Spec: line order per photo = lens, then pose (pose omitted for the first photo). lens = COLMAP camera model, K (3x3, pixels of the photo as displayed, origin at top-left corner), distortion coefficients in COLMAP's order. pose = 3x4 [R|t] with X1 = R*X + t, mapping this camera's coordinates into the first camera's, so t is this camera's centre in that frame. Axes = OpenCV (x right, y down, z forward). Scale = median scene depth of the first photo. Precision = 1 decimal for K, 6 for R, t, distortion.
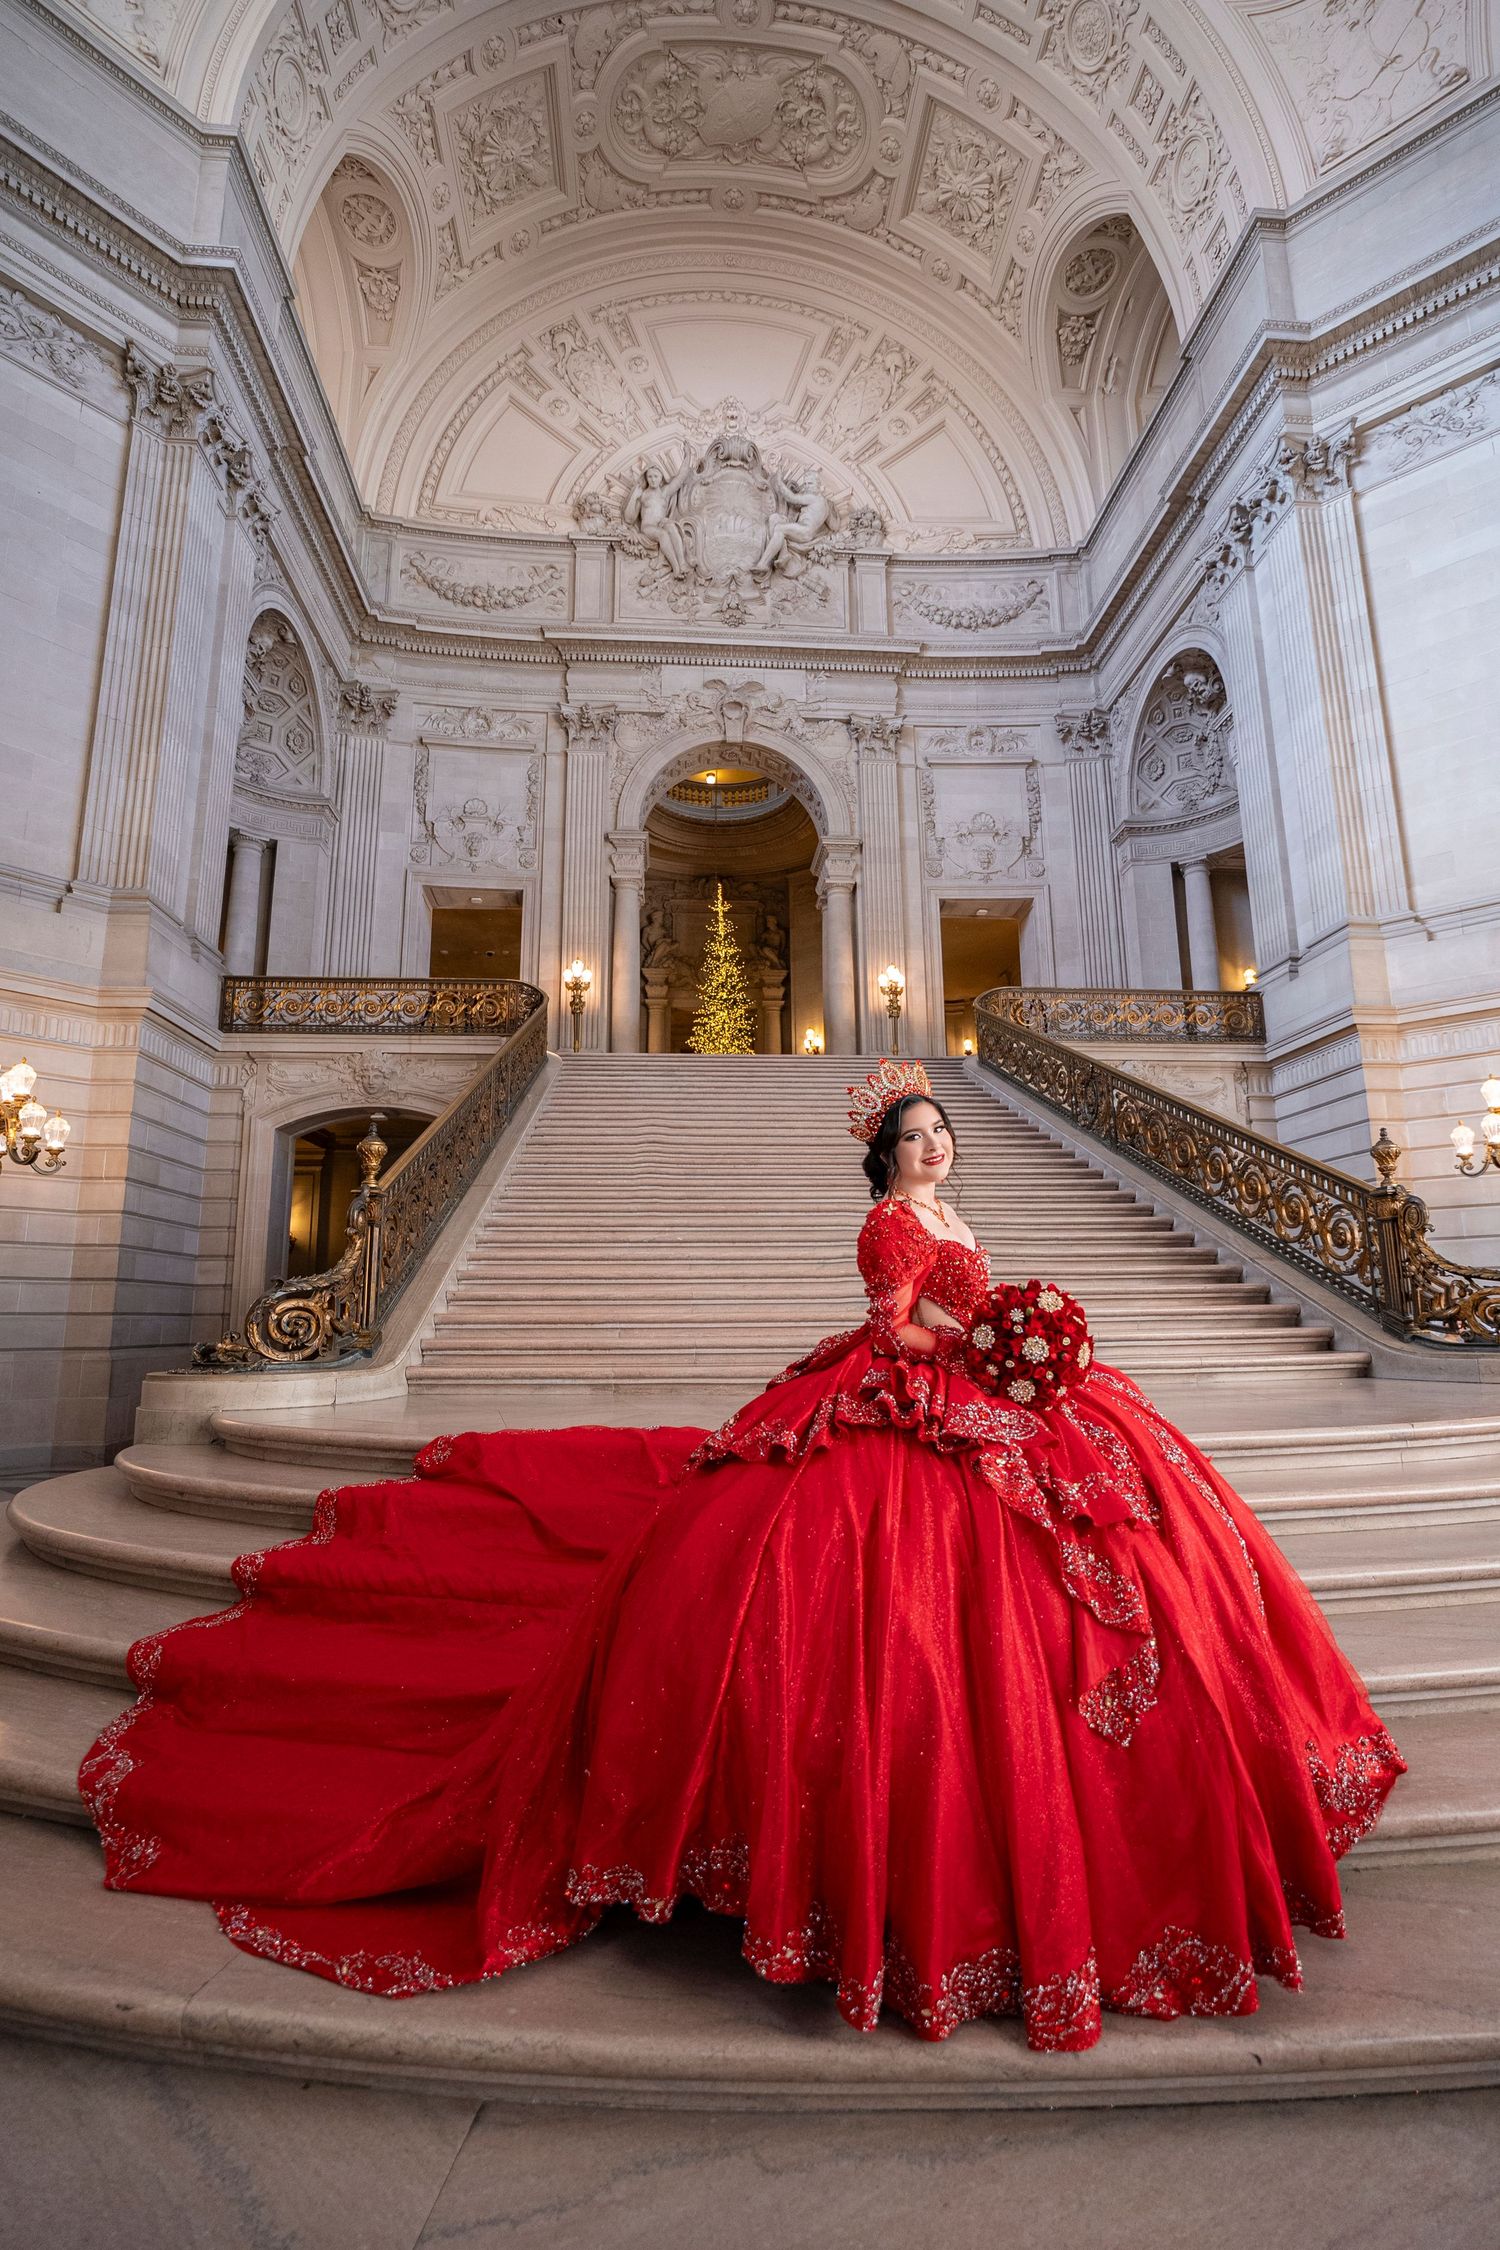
lens RADIAL K [[1062.6, 0, 750.0], [0, 1062.6, 1125.0], [0, 0, 1]] dist [-0.024077, 0.011185]
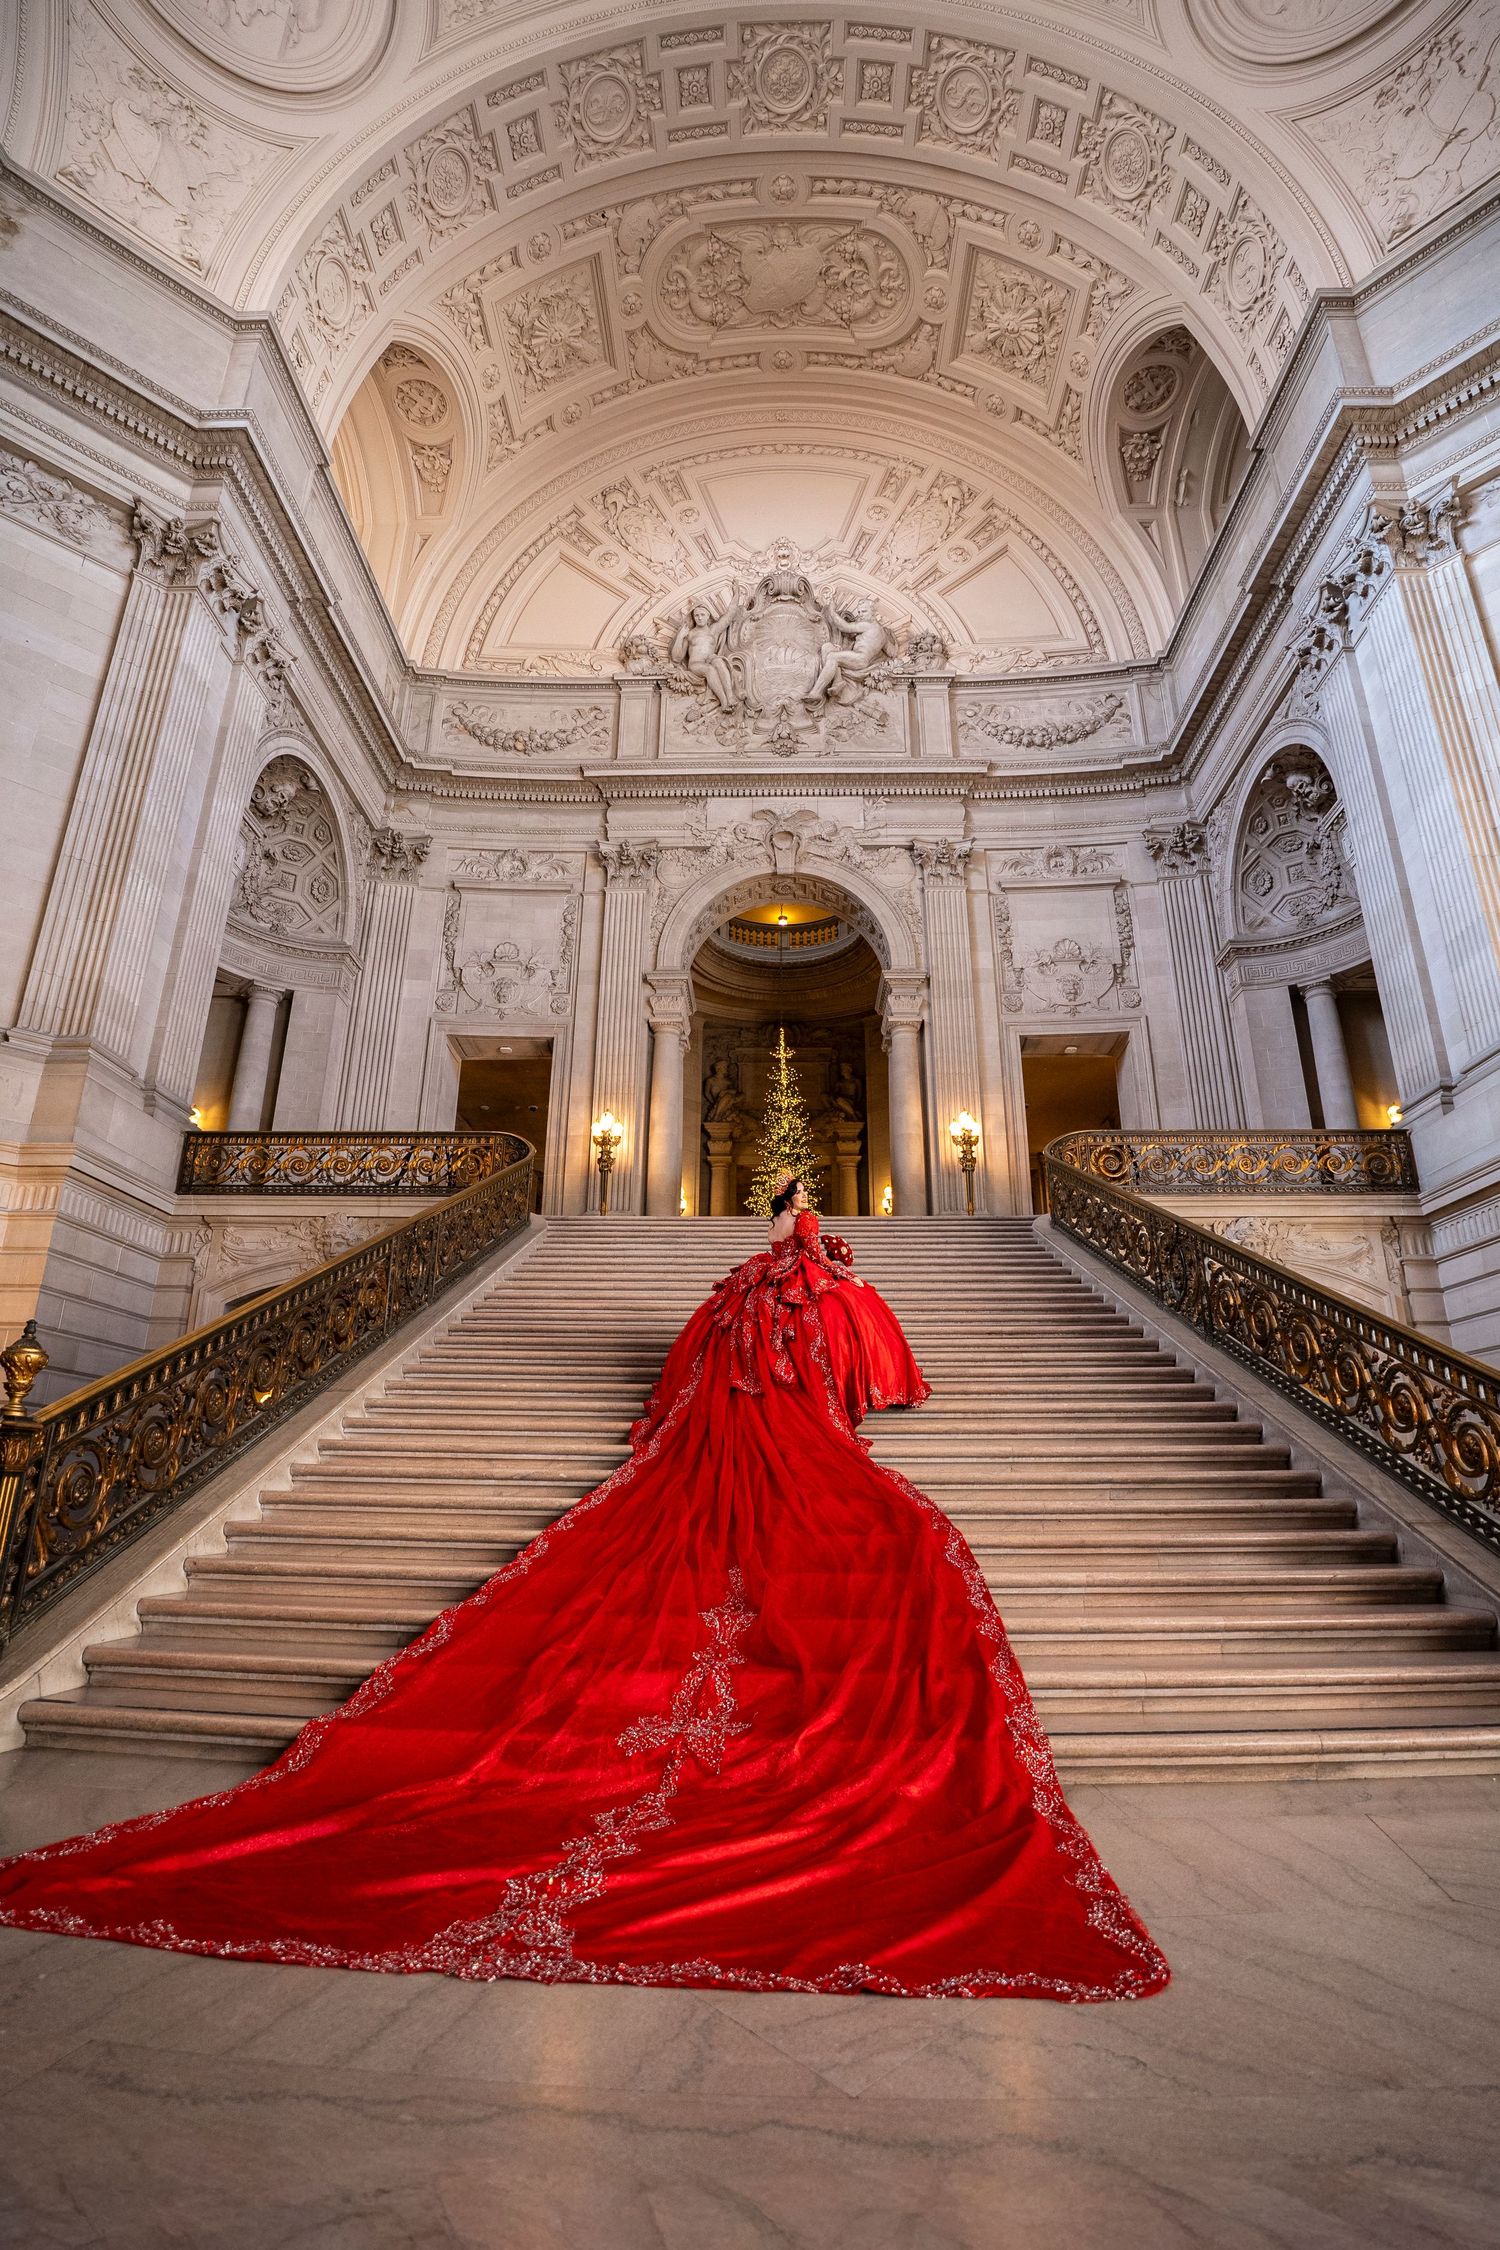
lens RADIAL K [[1099.4, 0, 750.0], [0, 1099.4, 1125.0], [0, 0, 1]] dist [-0.055779, 0.022046]
pose [[0.994045, -0.017382, -0.107573, 0.059208], [0.001192, 0.988871, -0.148773, -0.006602], [0.108962, 0.147759, 0.983003, 0.109117]]
